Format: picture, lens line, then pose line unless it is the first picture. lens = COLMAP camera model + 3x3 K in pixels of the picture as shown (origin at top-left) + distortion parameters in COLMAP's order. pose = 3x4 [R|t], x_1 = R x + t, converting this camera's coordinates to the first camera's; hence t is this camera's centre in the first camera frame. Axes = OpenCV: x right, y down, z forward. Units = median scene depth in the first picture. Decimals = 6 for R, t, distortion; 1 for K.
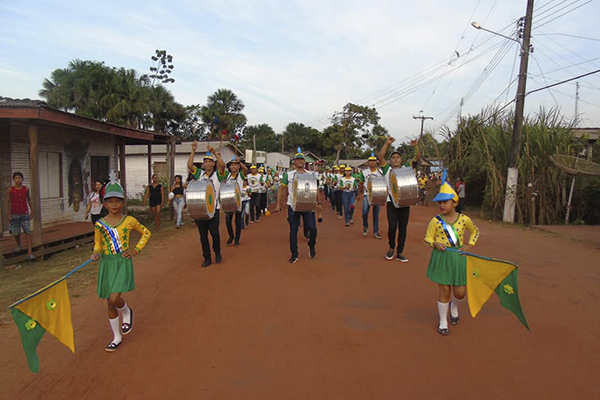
lens RADIAL K [[435.5, 0, 296.4], [0, 435.5, 197.5], [0, 0, 1]] dist [-0.079268, 0.060350]
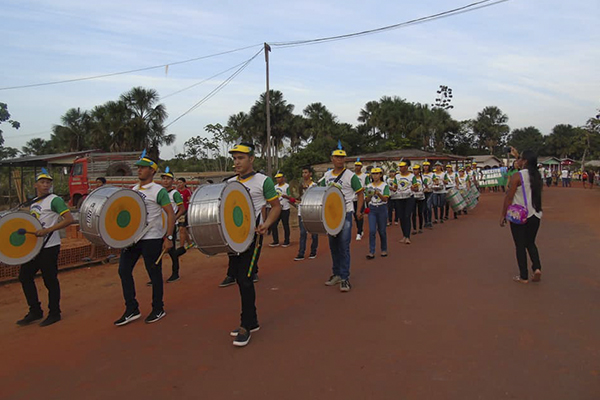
lens RADIAL K [[435.5, 0, 296.4], [0, 435.5, 197.5], [0, 0, 1]] dist [-0.079268, 0.060350]
pose [[0.830301, 0.021134, -0.556914, 0.066368], [-0.021522, 0.999751, 0.005852, 0.024266], [0.556899, 0.007127, 0.830549, -0.371283]]
